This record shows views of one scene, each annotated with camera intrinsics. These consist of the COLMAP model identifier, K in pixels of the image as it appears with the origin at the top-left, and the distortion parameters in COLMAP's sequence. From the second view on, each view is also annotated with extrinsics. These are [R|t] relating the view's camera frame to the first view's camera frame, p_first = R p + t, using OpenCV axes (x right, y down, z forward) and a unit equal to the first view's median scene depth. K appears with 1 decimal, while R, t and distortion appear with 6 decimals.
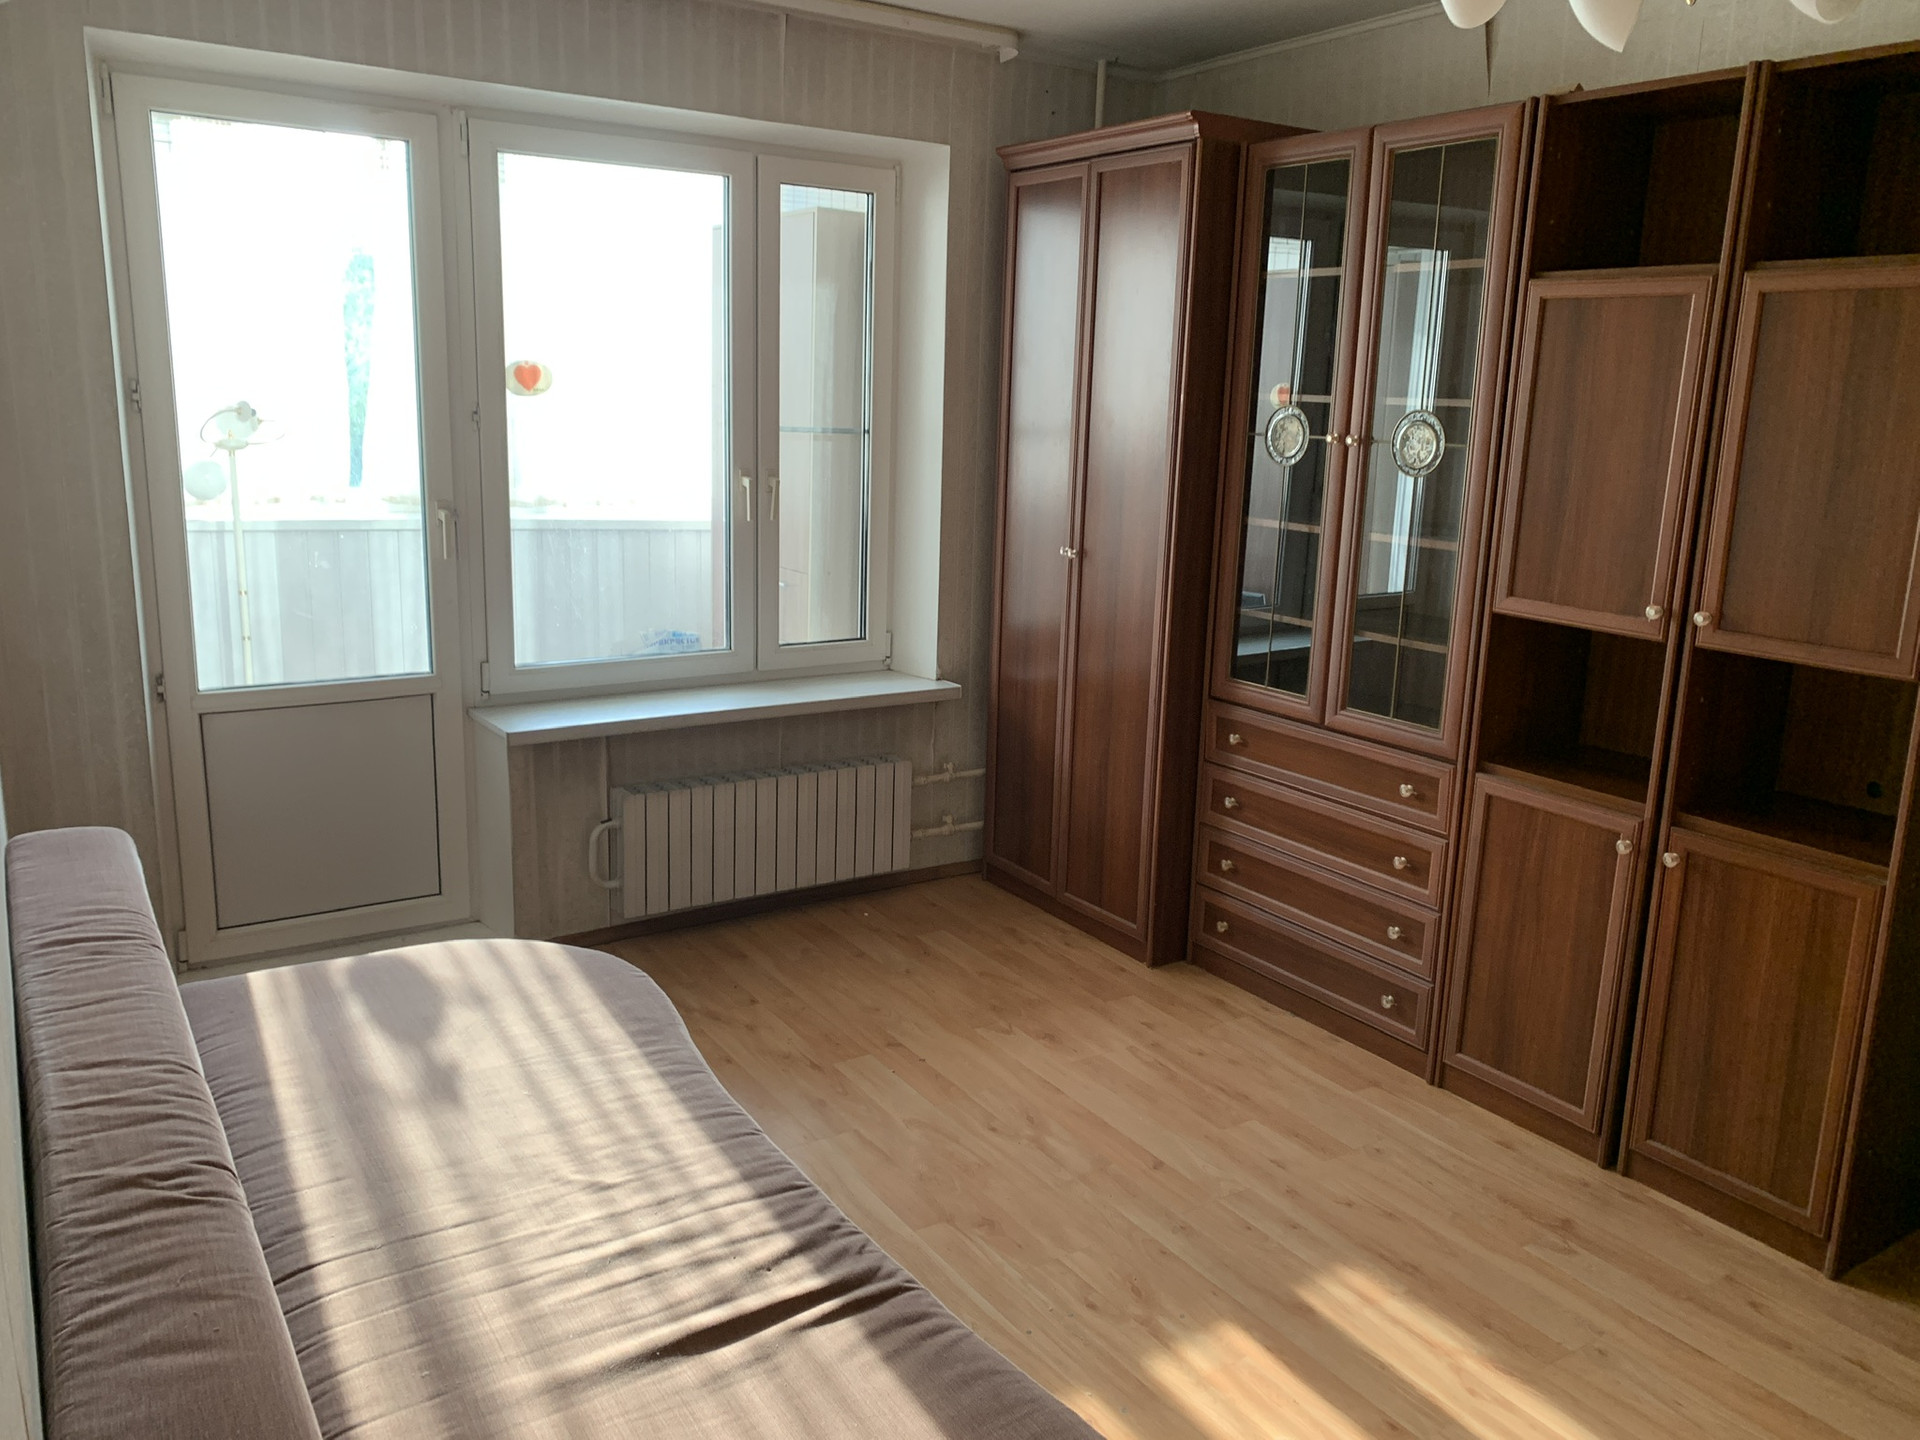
lens RADIAL K [[1467.4, 0, 966.6], [0, 1467.4, 712.9], [0, 0, 1]] dist [0.054901, -0.102457]
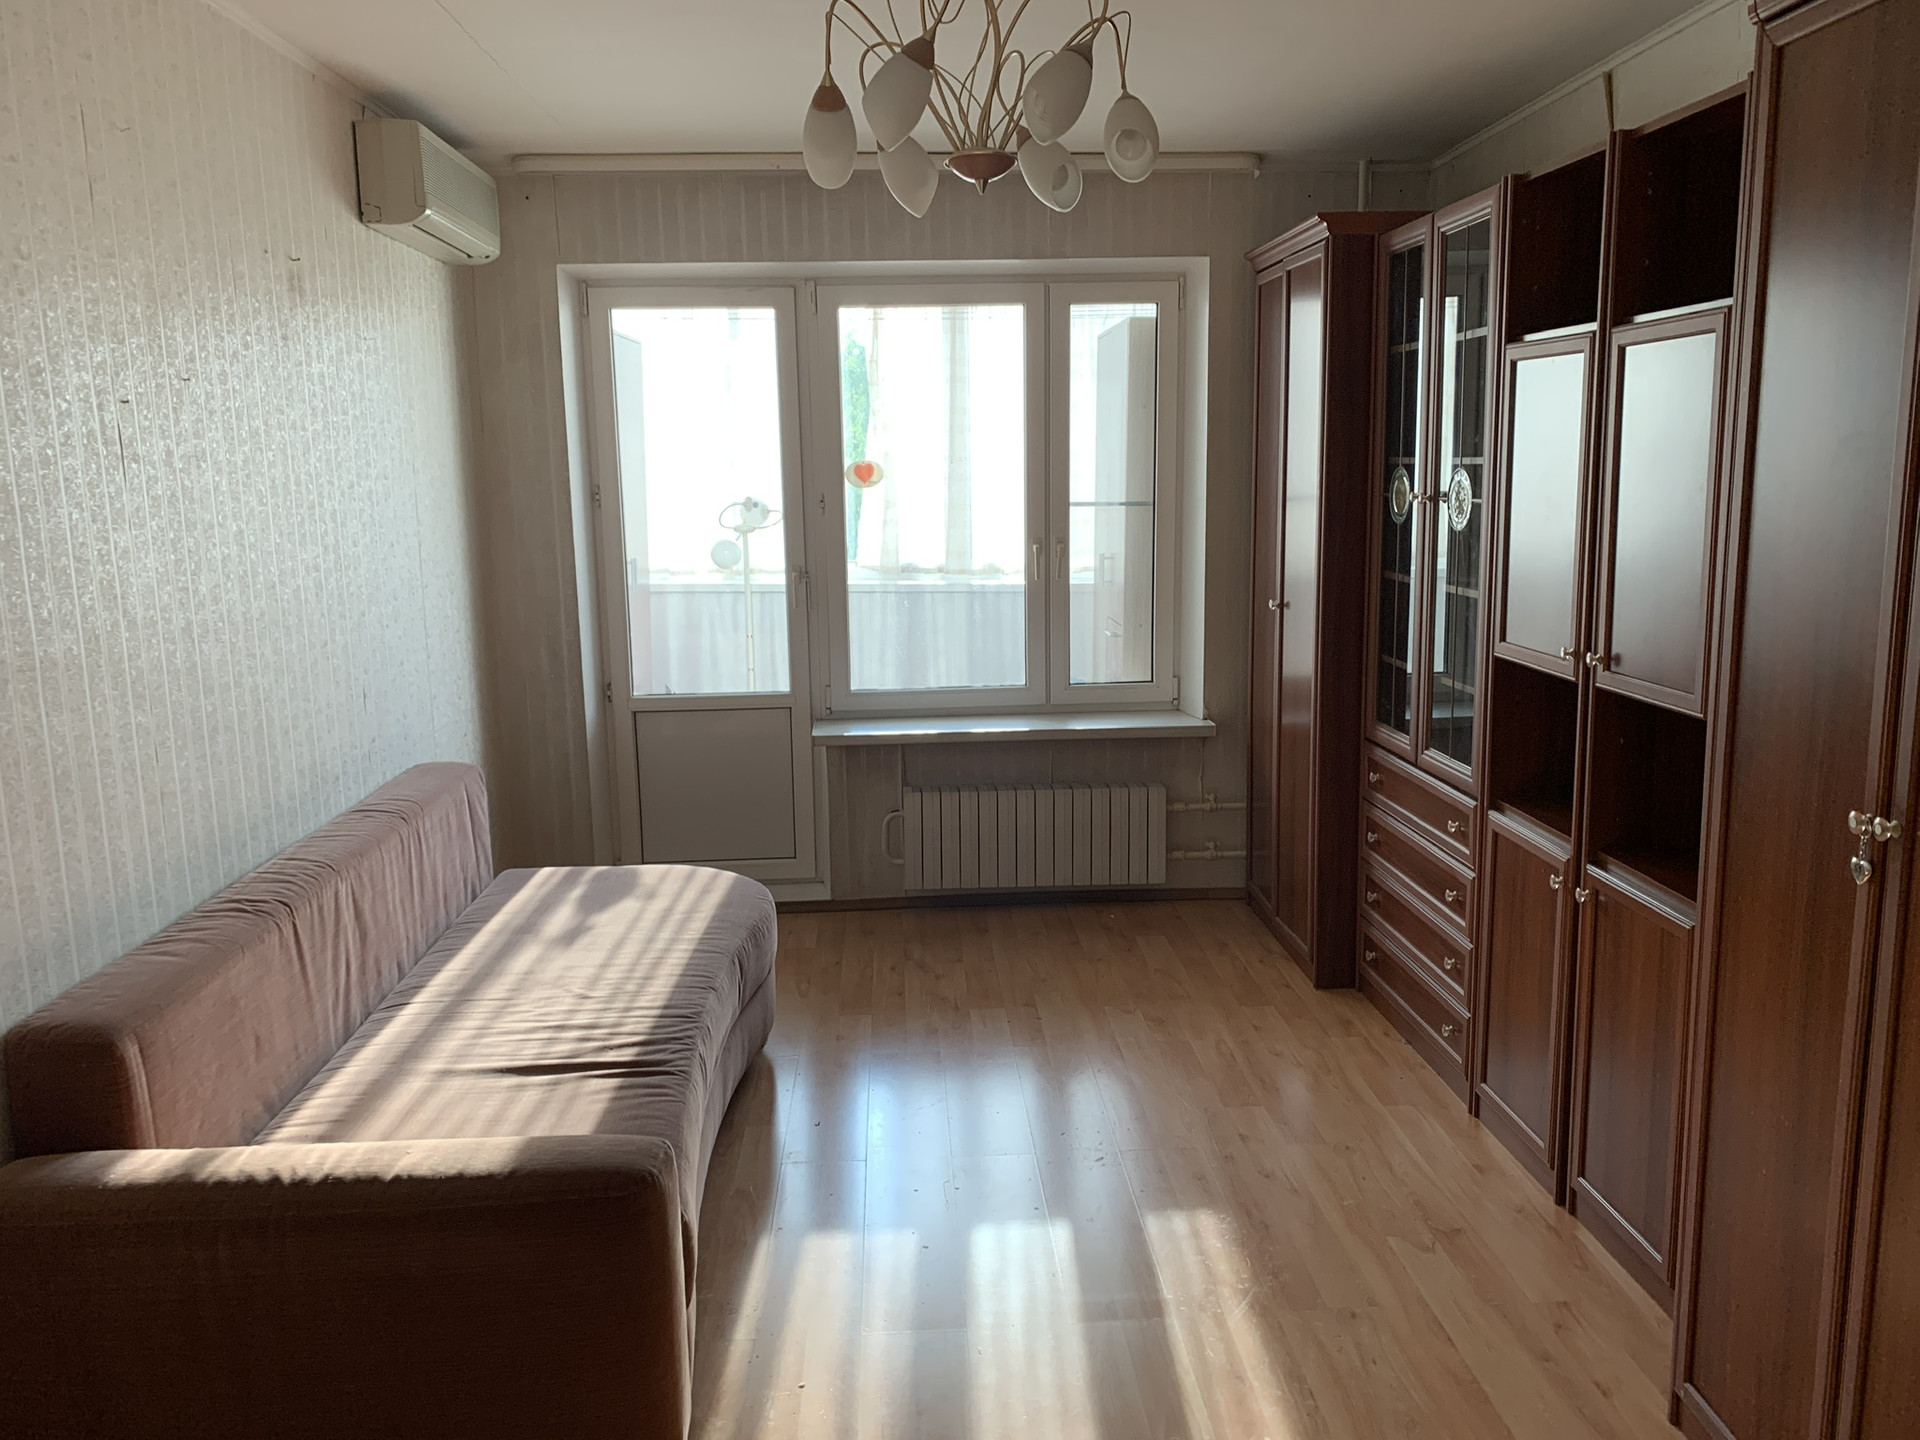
lens RADIAL K [[1467.4, 0, 966.6], [0, 1467.4, 712.9], [0, 0, 1]] dist [0.054901, -0.102457]
pose [[0.862010, 0.041793, -0.505166, 0.573106], [-0.068246, 0.997090, -0.033964, 0.034047], [0.502277, 0.063752, 0.862354, -0.096066]]
